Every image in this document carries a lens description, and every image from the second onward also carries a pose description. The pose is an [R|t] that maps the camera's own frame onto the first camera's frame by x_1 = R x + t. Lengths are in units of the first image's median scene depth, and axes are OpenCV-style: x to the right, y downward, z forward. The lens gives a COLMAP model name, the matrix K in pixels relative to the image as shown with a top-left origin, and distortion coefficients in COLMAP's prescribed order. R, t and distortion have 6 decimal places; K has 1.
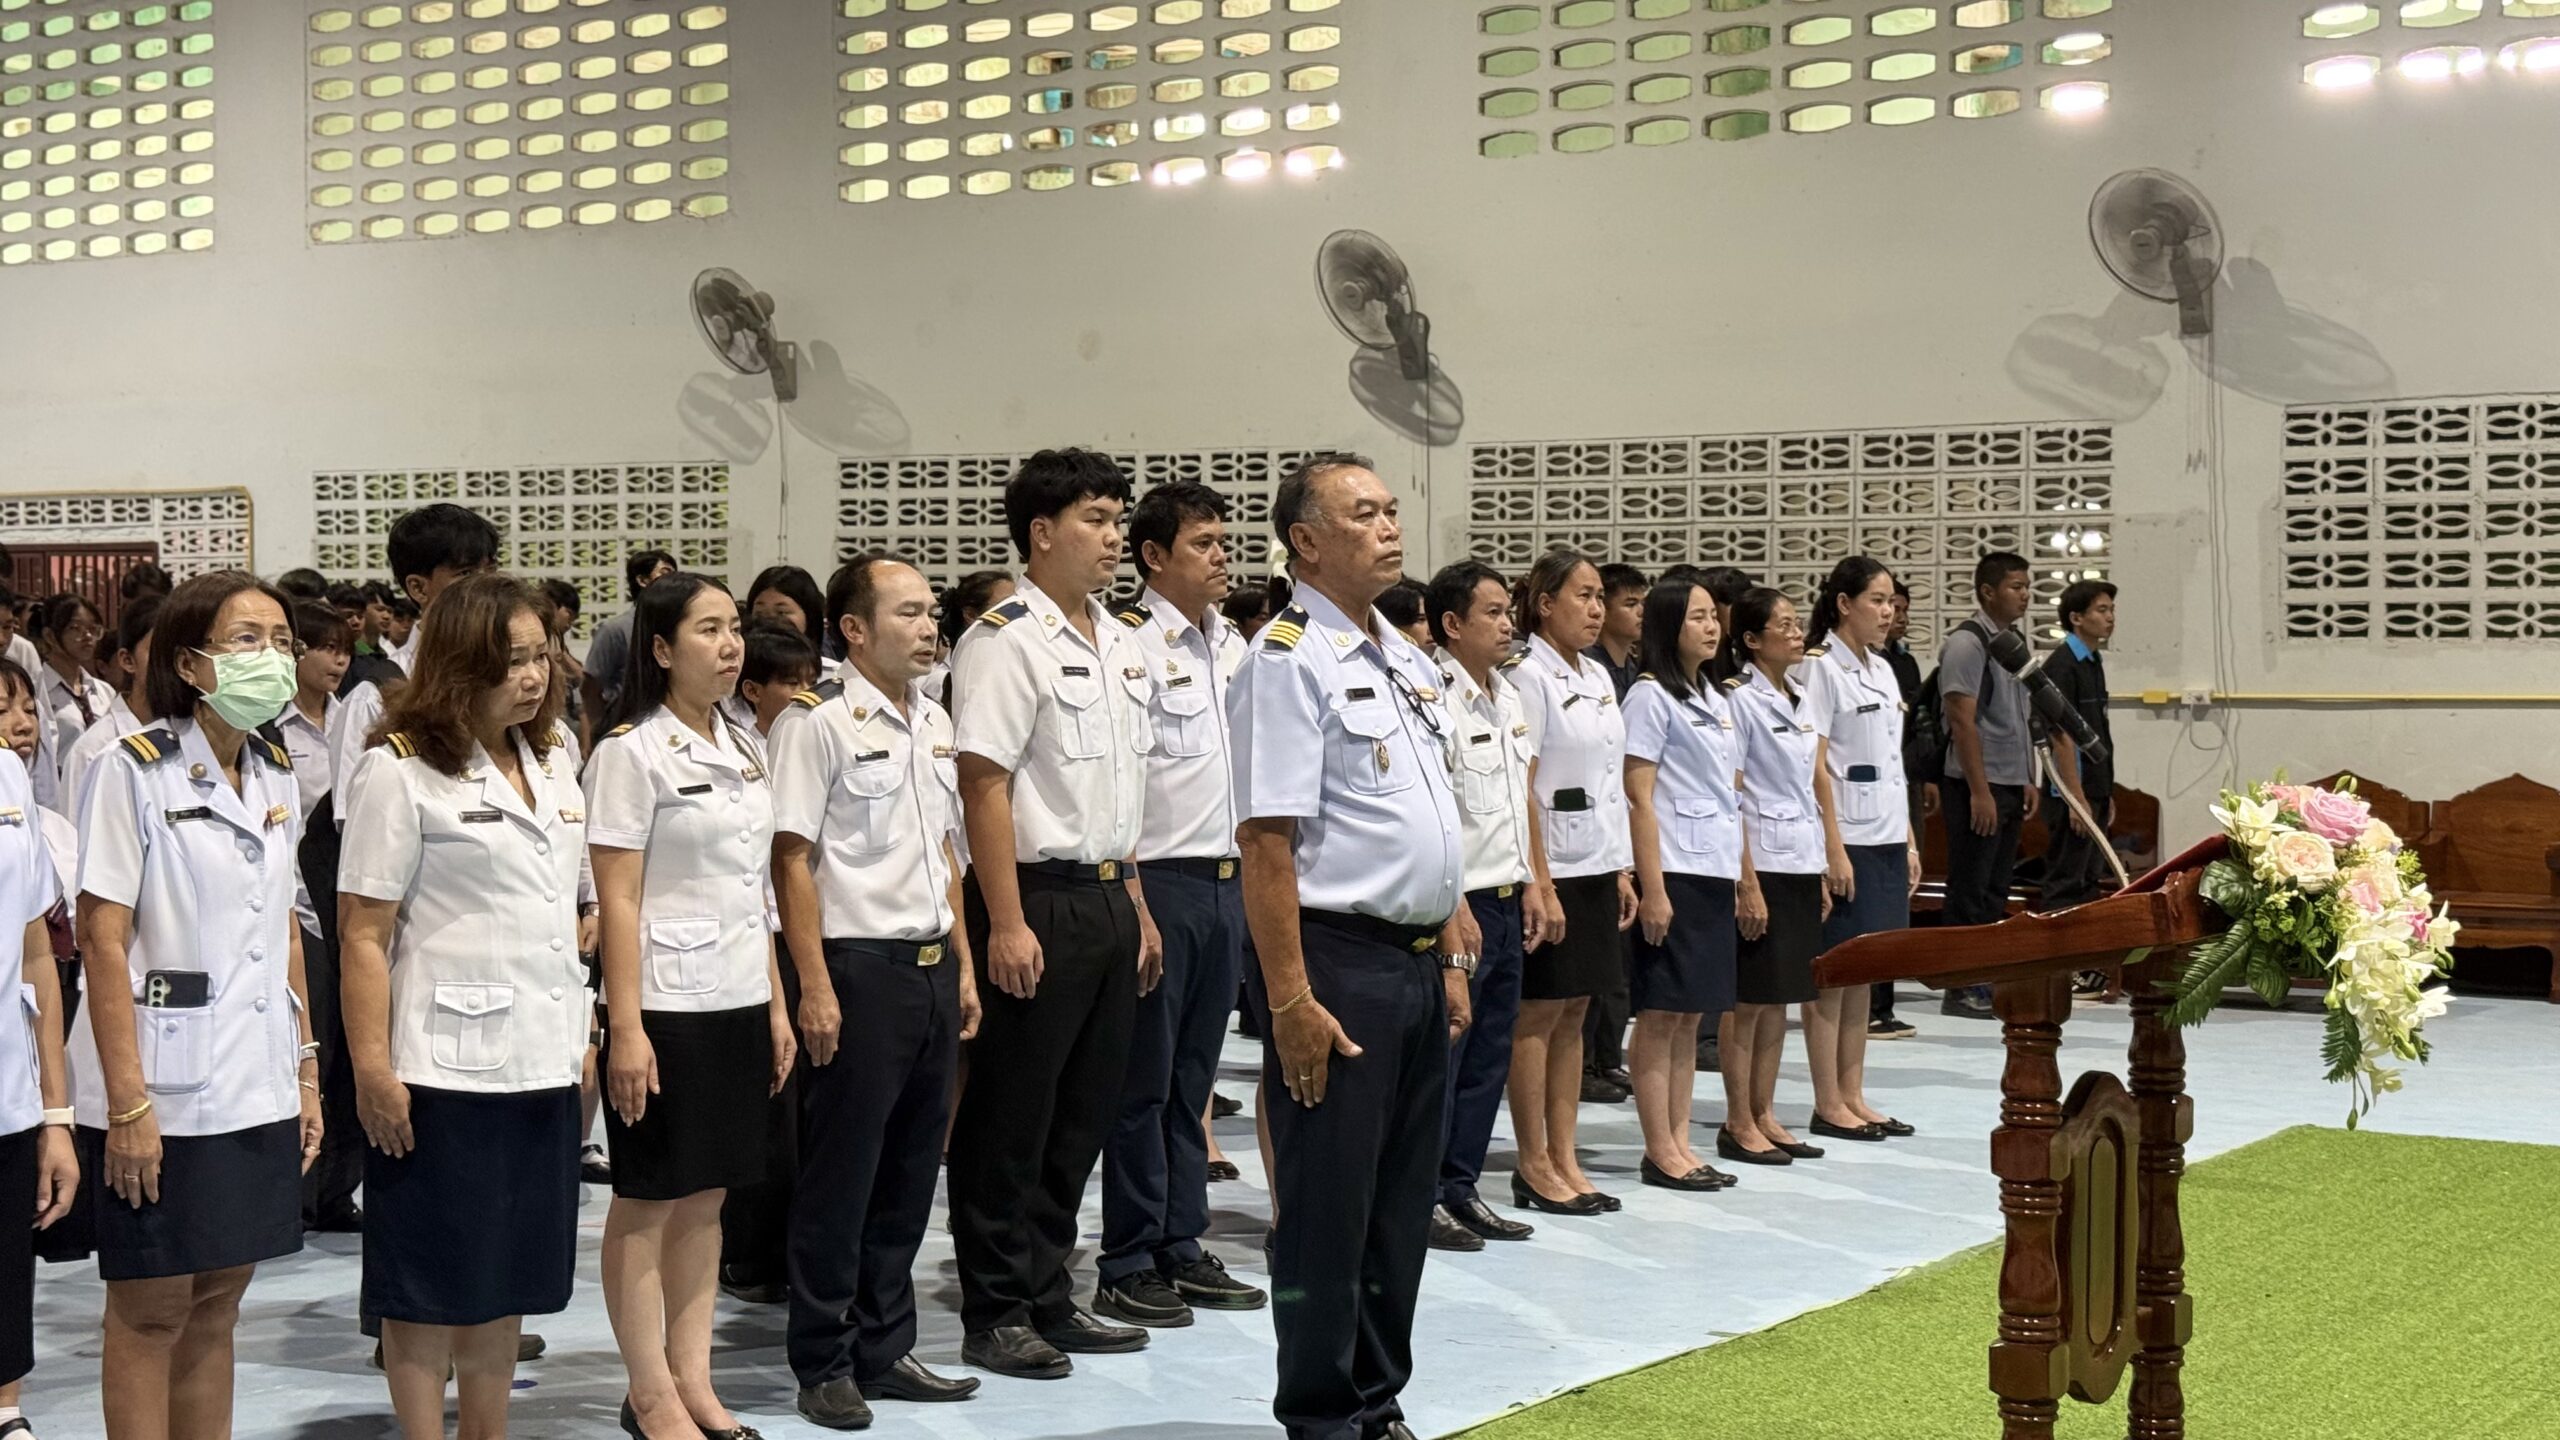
lens RADIAL K [[3585.1, 0, 1281.0], [0, 3585.1, 766.8], [0, 0, 1]] dist [0.133087, -0.317027]
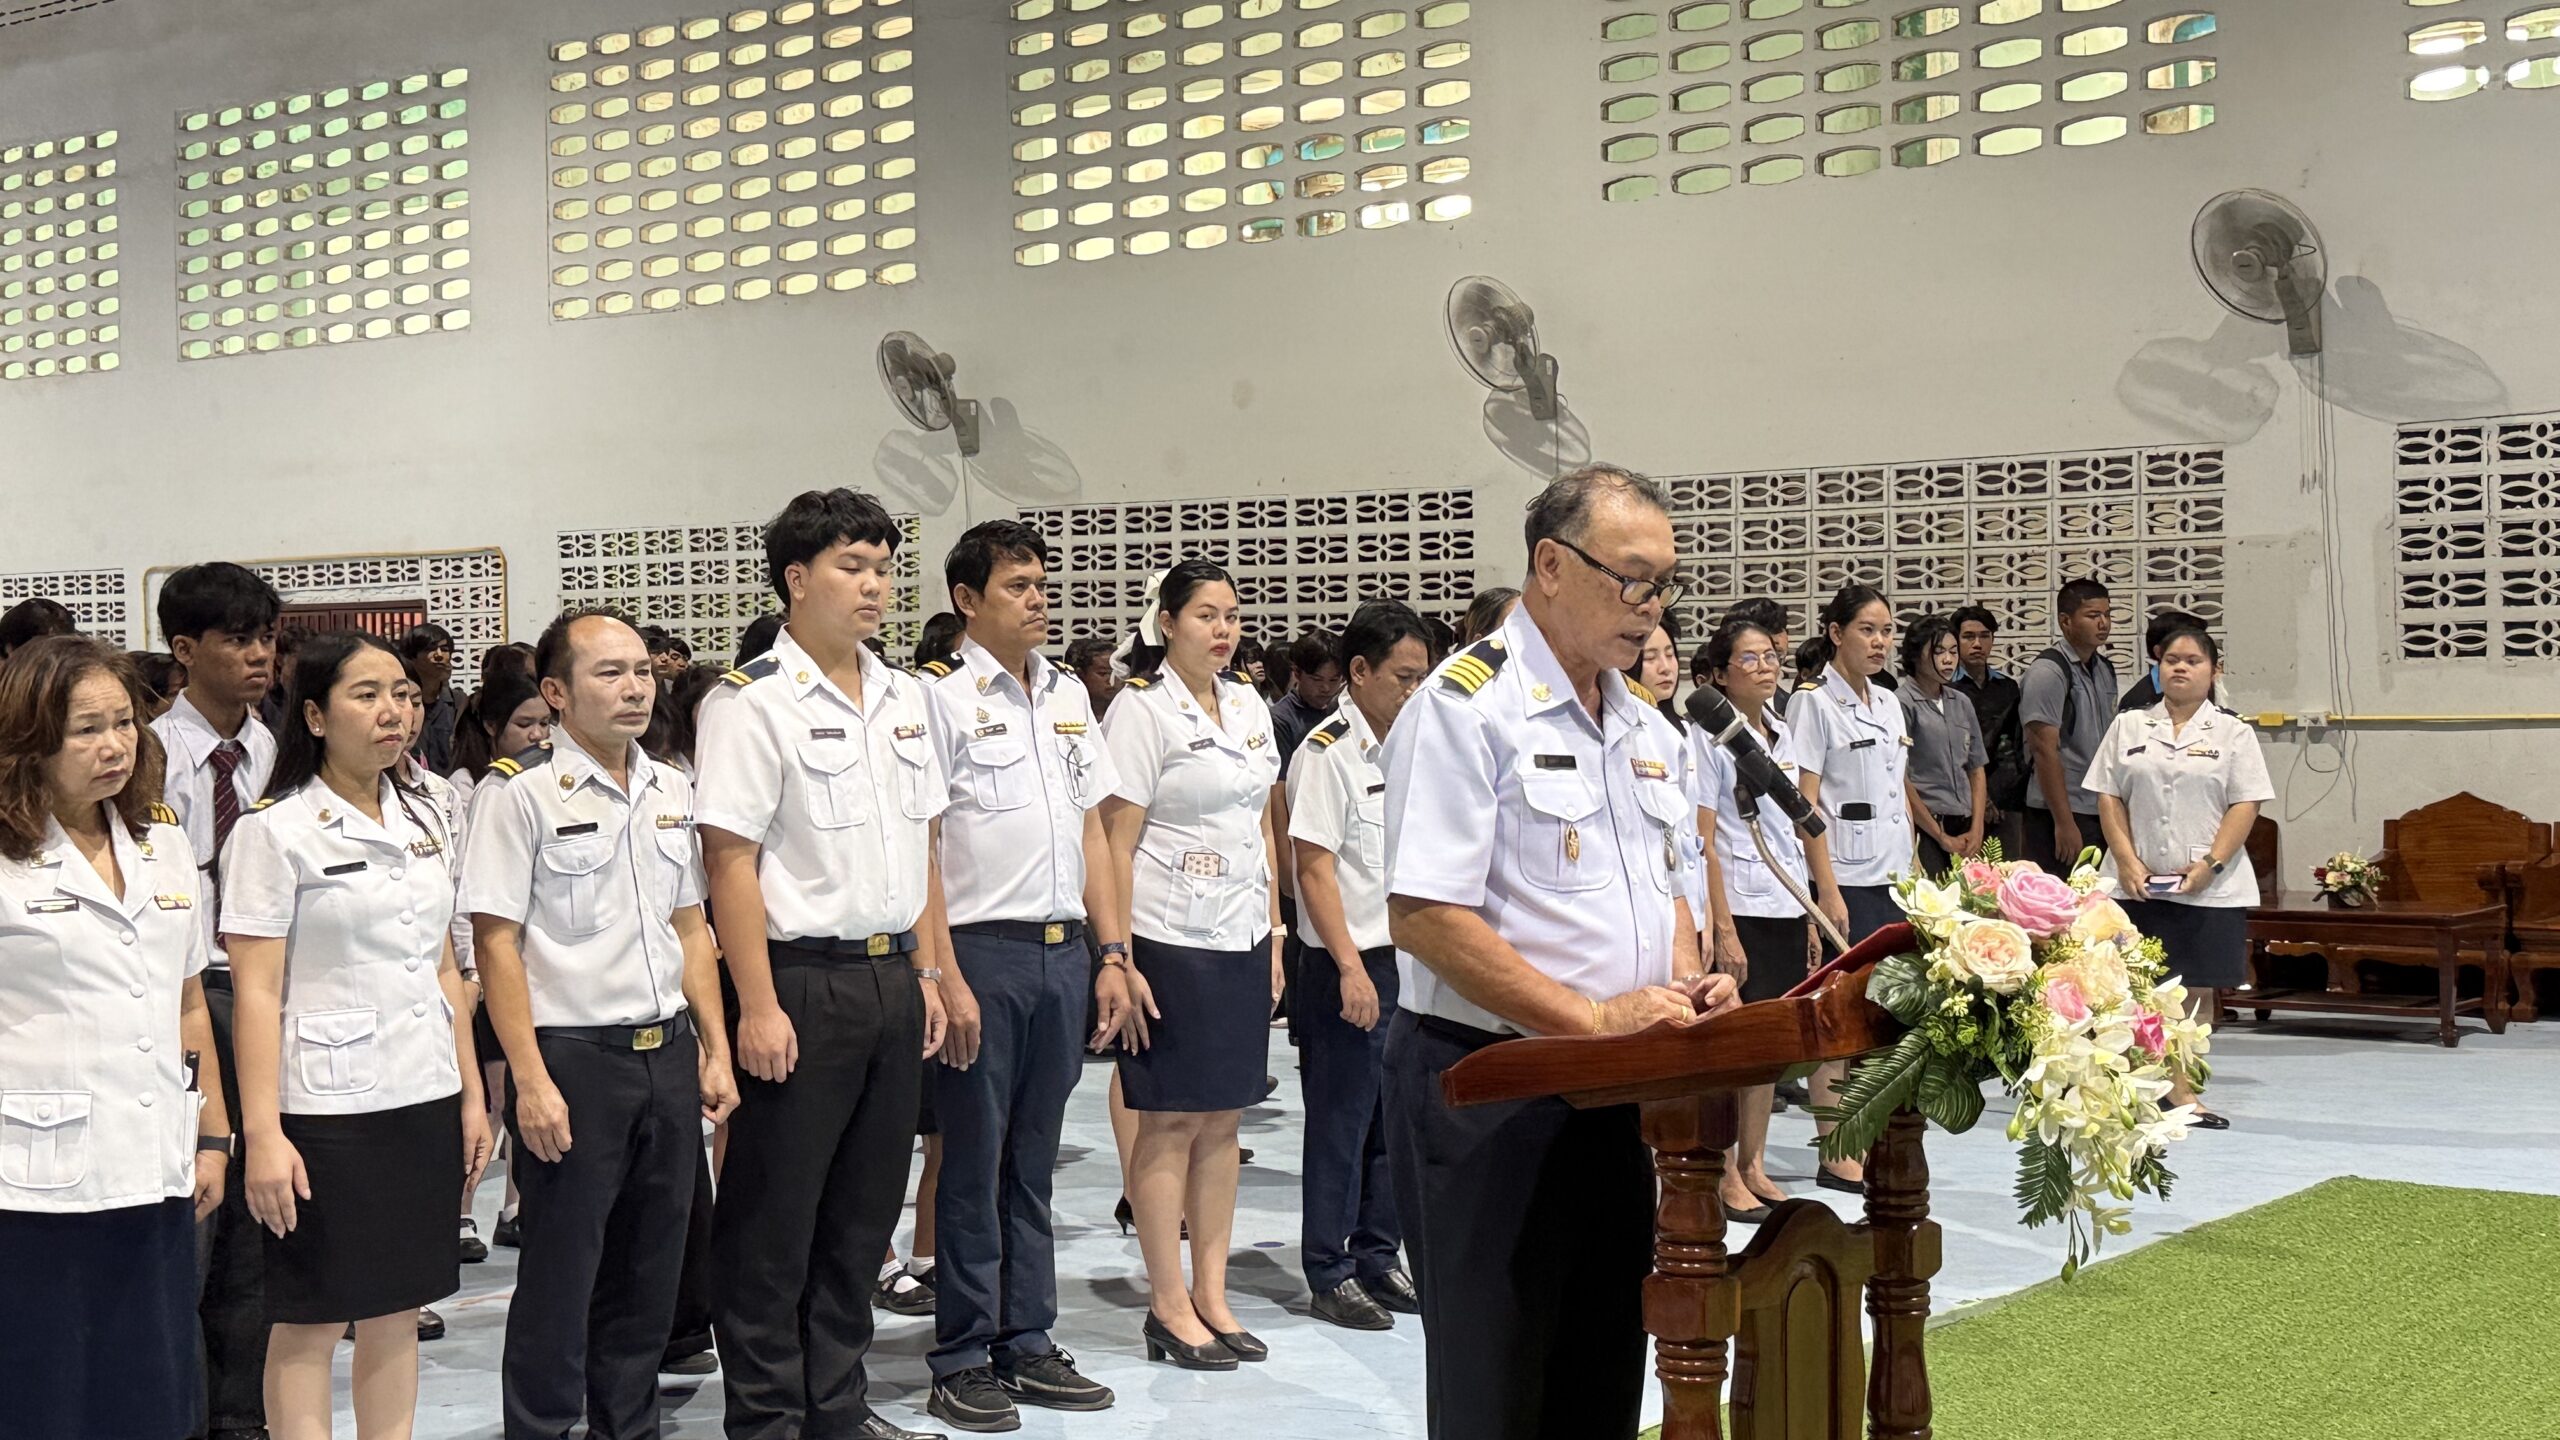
lens RADIAL K [[3227.9, 0, 1296.4], [0, 3227.9, 750.3], [0, 0, 1]] dist [0.132216, -0.311990]
pose [[0.994871, -0.013506, -0.100244, 0.083203], [0.012536, 0.999868, -0.010297, -0.006445], [0.100370, 0.008988, 0.994910, 0.102679]]
